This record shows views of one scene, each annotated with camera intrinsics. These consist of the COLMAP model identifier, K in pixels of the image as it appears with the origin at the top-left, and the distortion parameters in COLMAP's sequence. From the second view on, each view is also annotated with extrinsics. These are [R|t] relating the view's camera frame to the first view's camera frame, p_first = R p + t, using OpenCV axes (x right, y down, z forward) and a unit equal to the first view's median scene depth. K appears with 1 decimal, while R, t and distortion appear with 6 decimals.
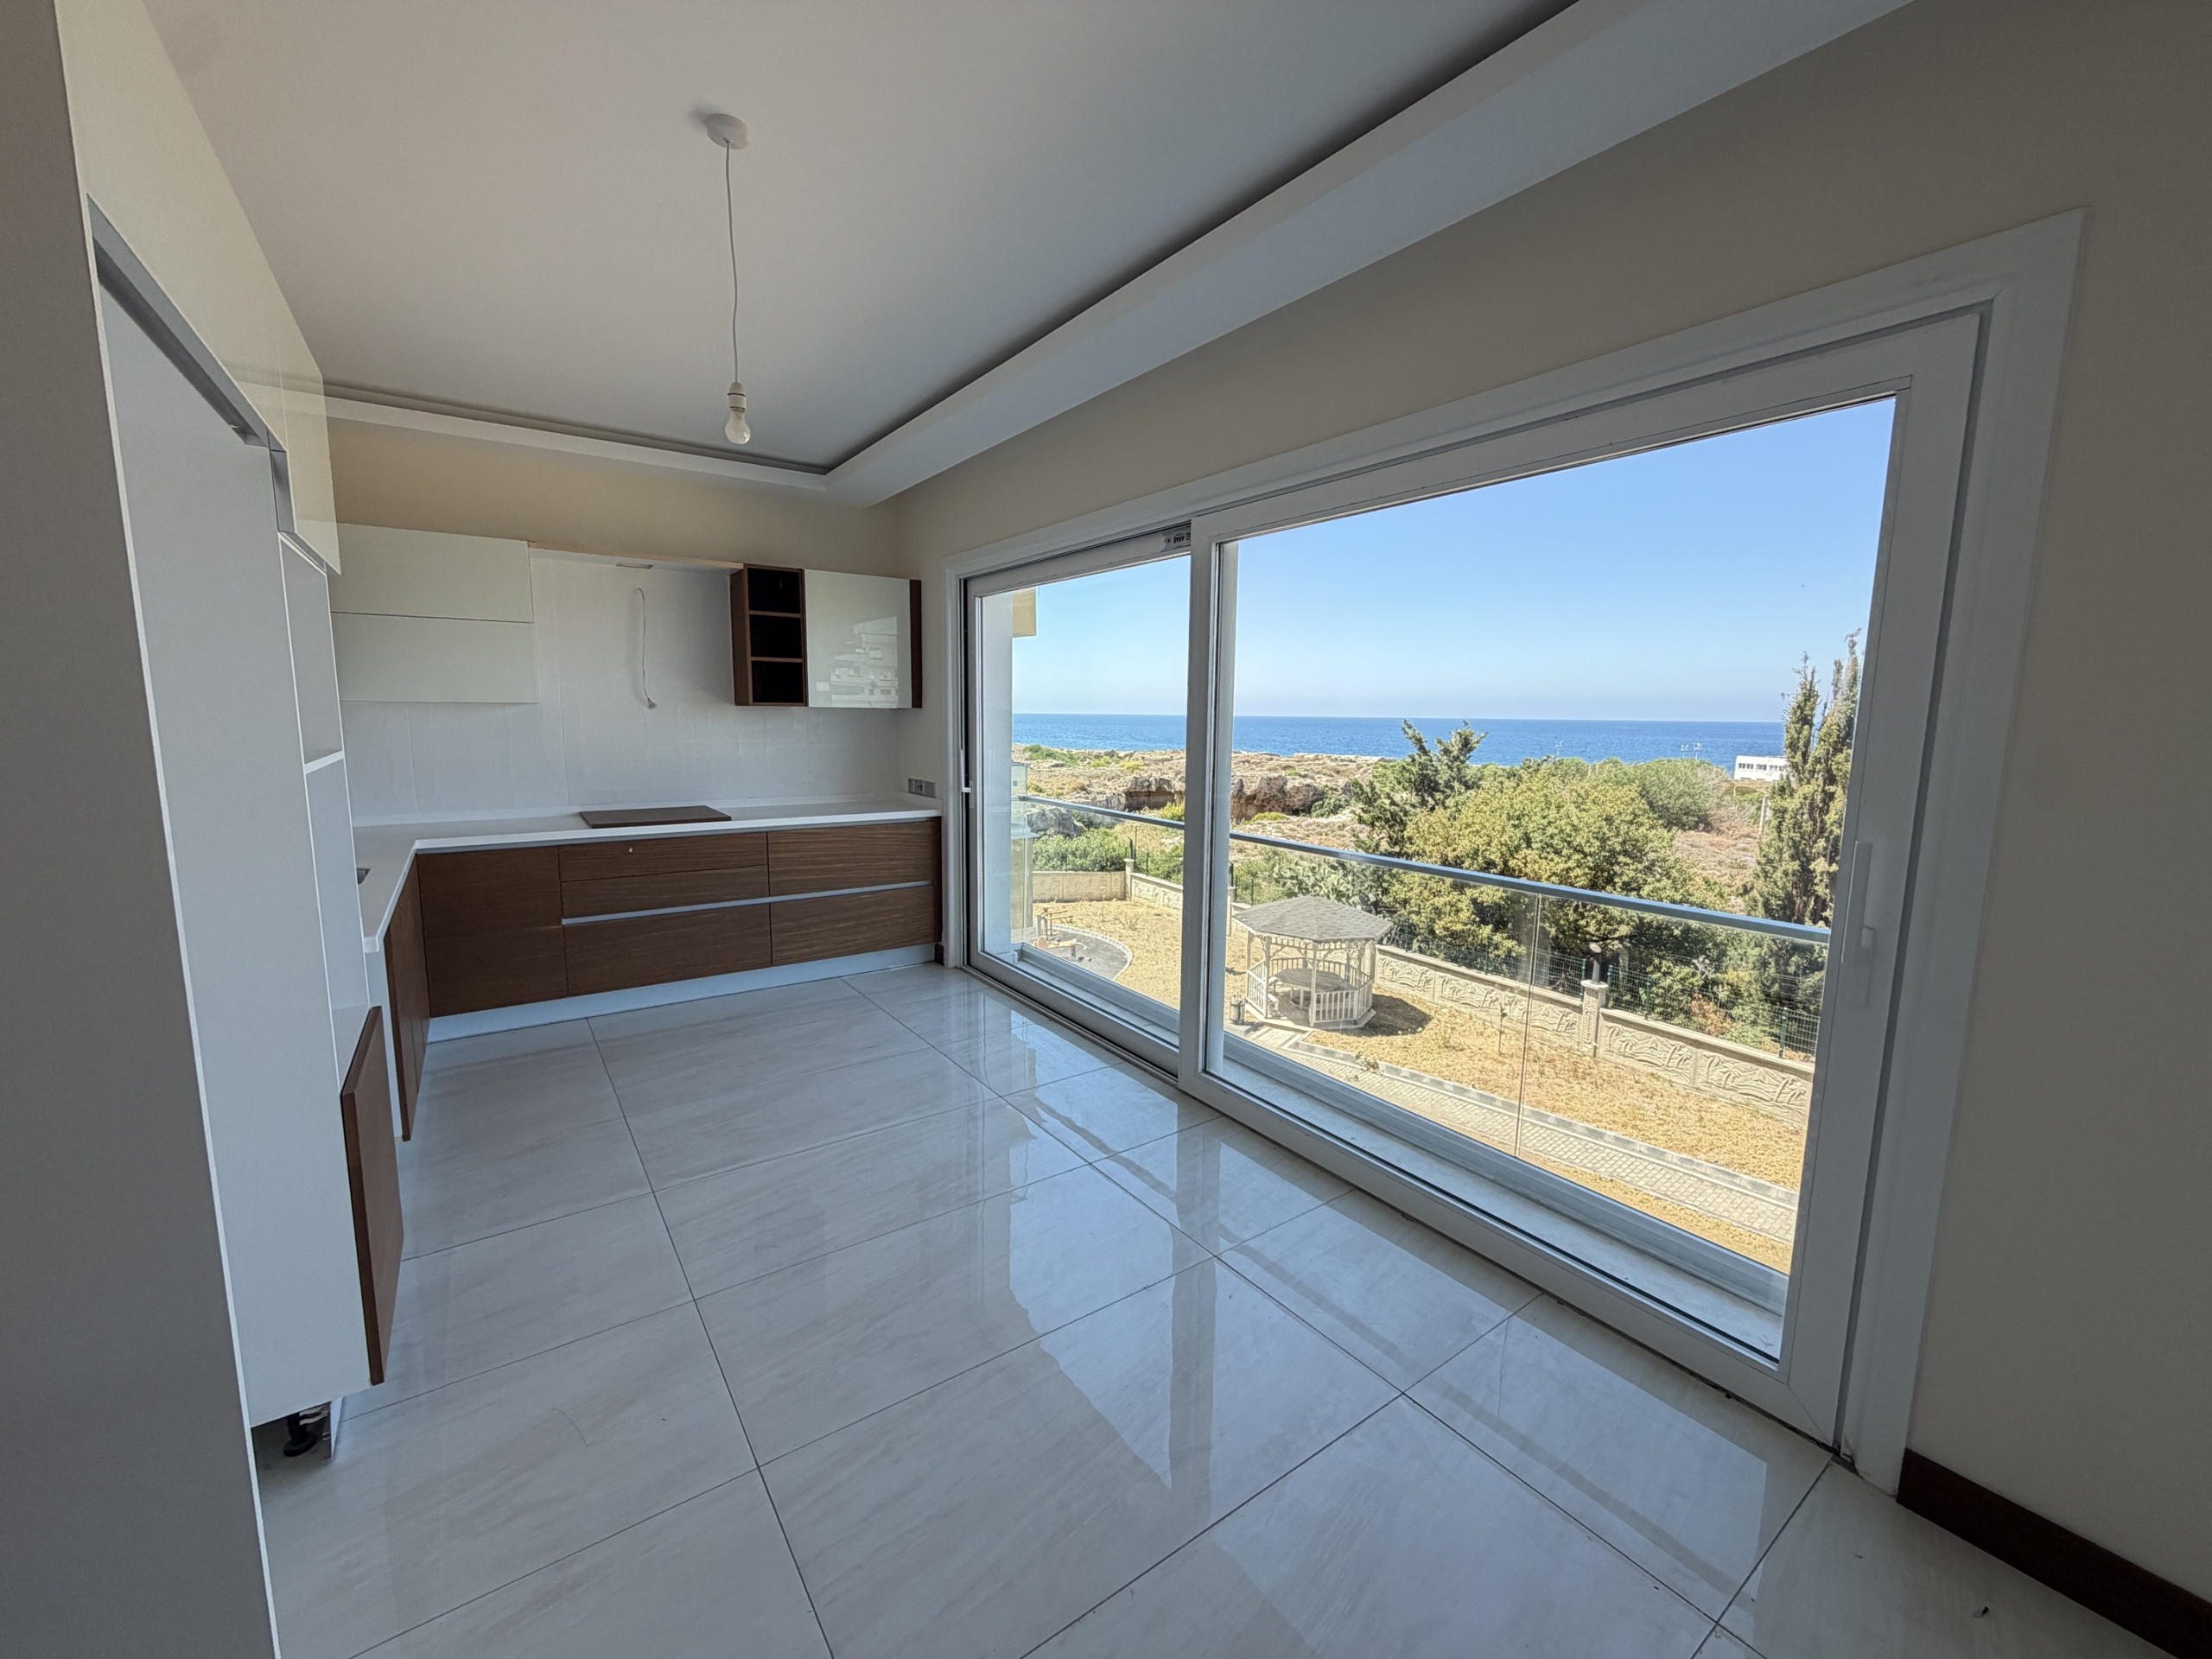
lens RADIAL K [[883.3, 0, 1108.5], [0, 883.3, 826.0], [0, 0, 1]] dist [0.001412, -0.000313]
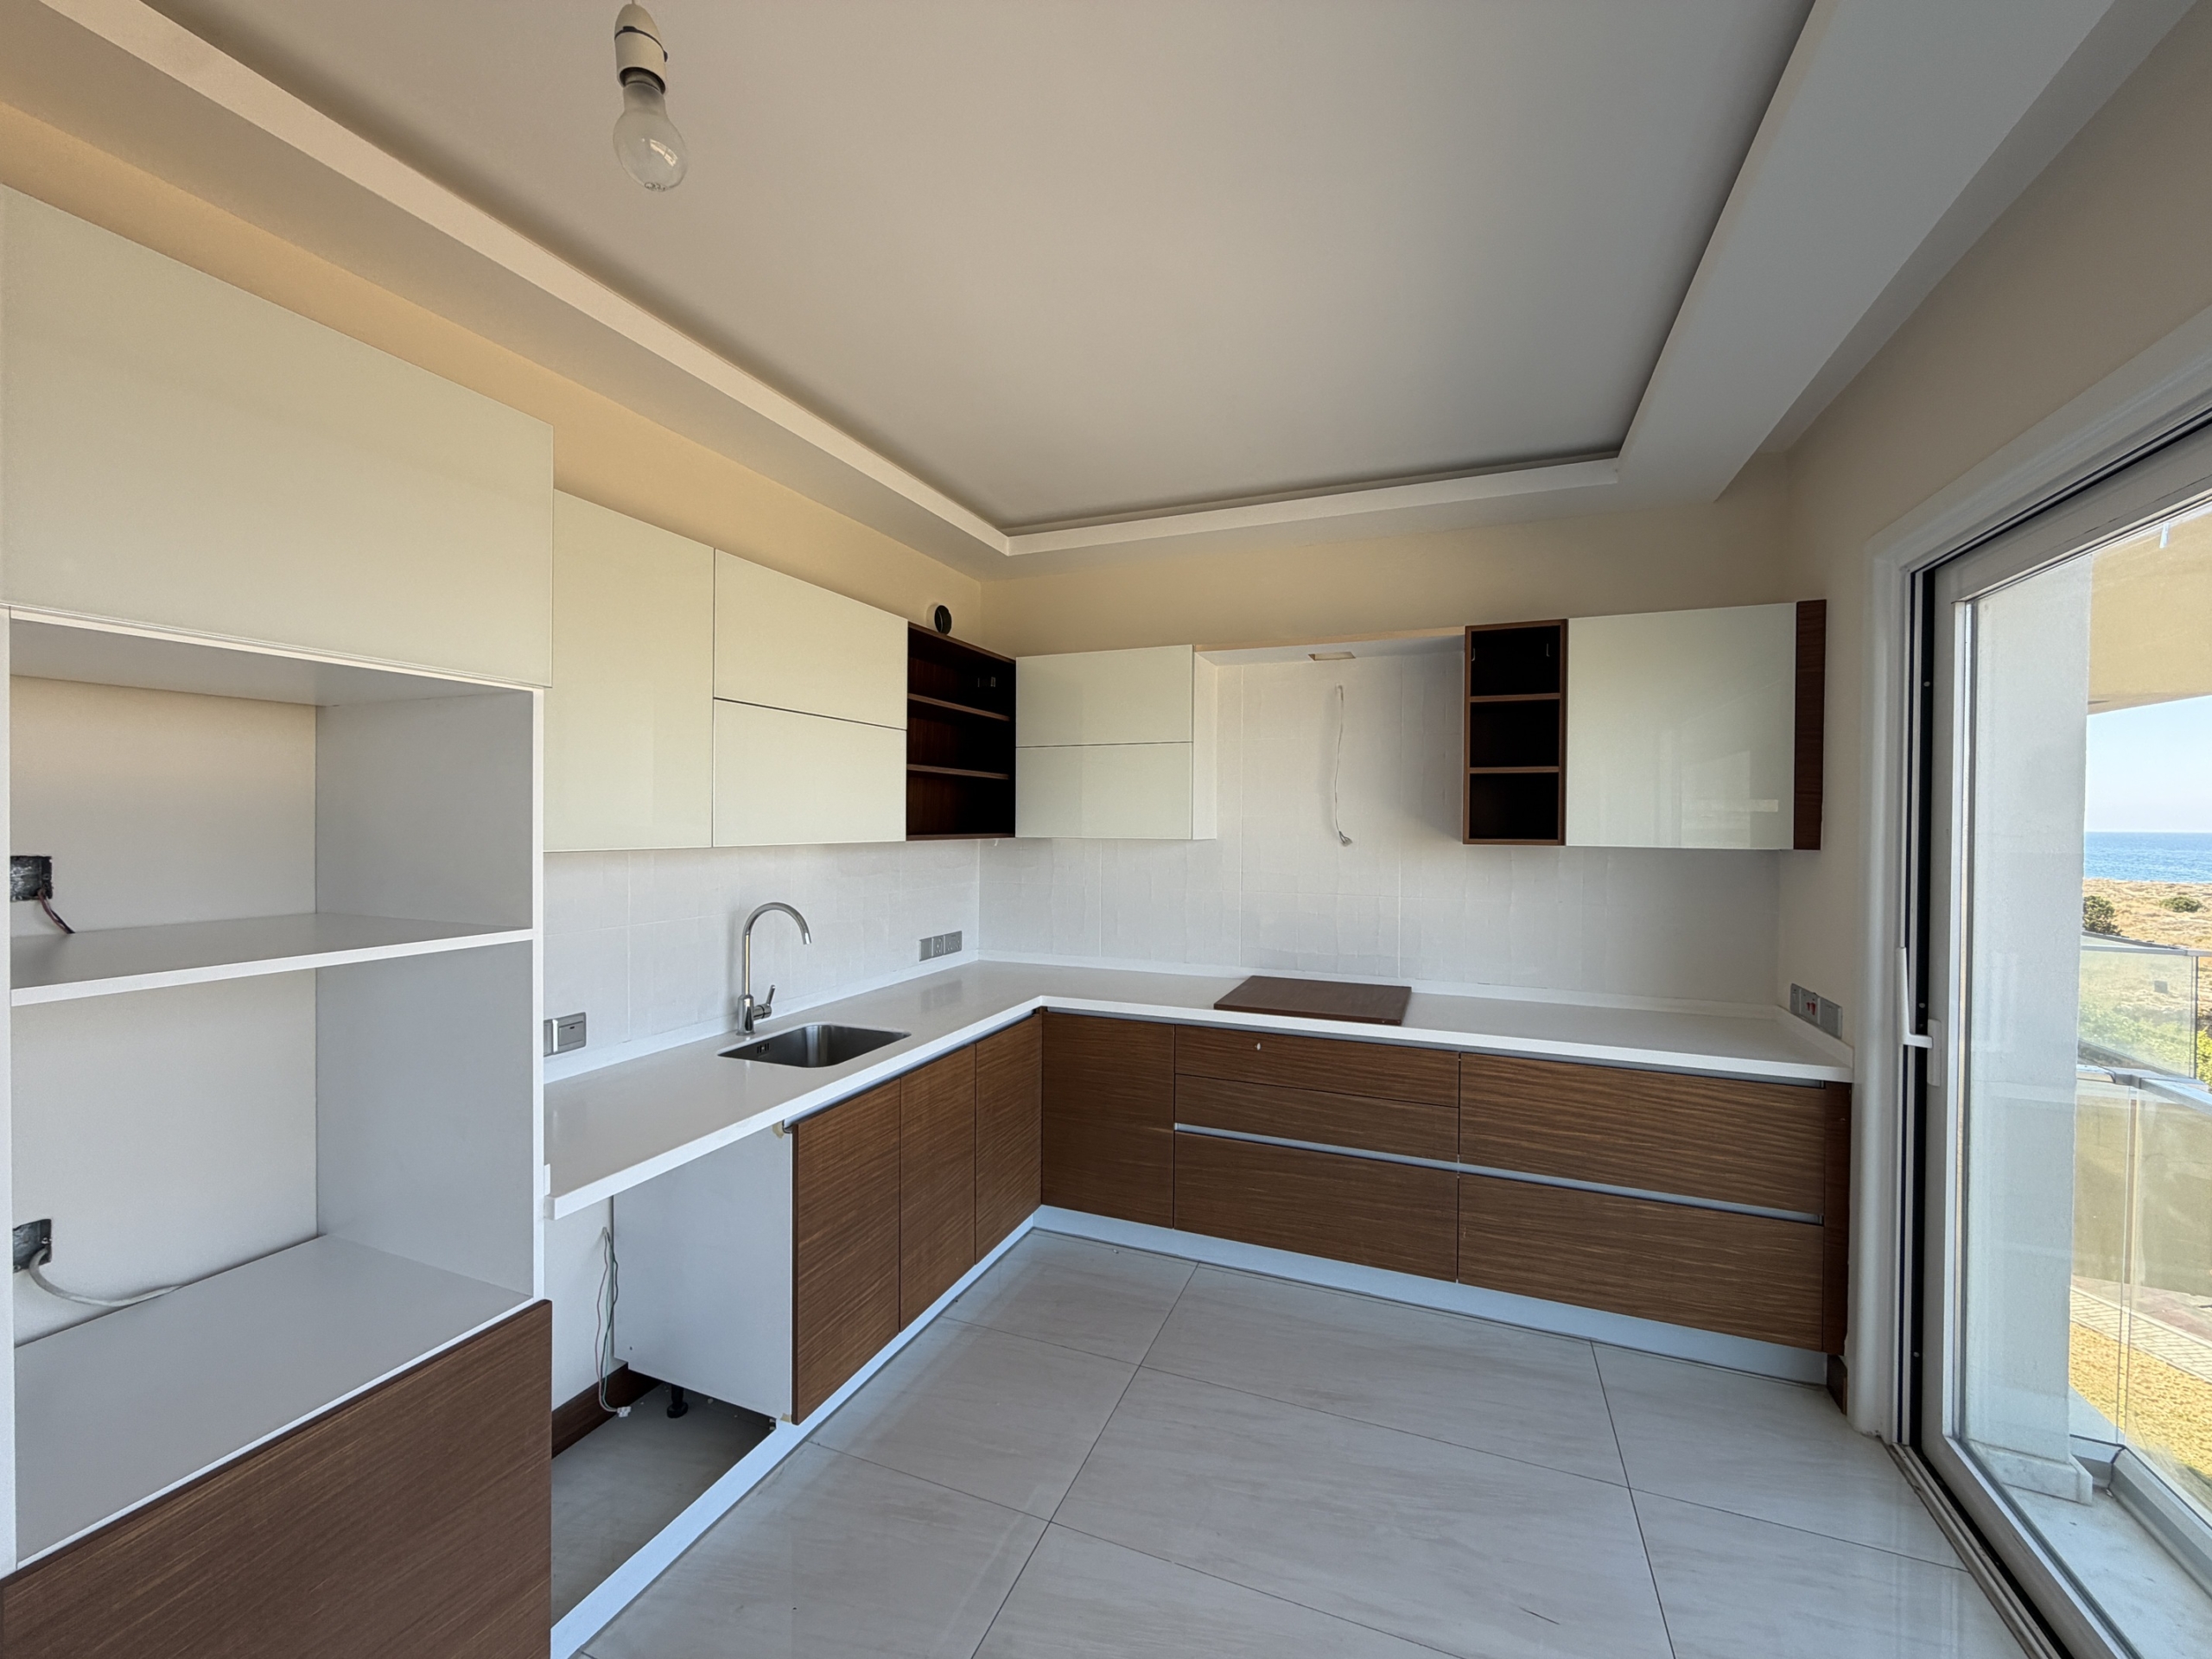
lens RADIAL K [[883.3, 0, 1100.1], [0, 883.3, 830.9], [0, 0, 1]] dist [0.001412, -0.000313]
pose [[0.541026, 0.000325, -0.841006, -0.012586], [-0.113301, 0.990912, -0.072505, -0.067376], [0.833339, 0.134514, 0.536146, 0.426385]]
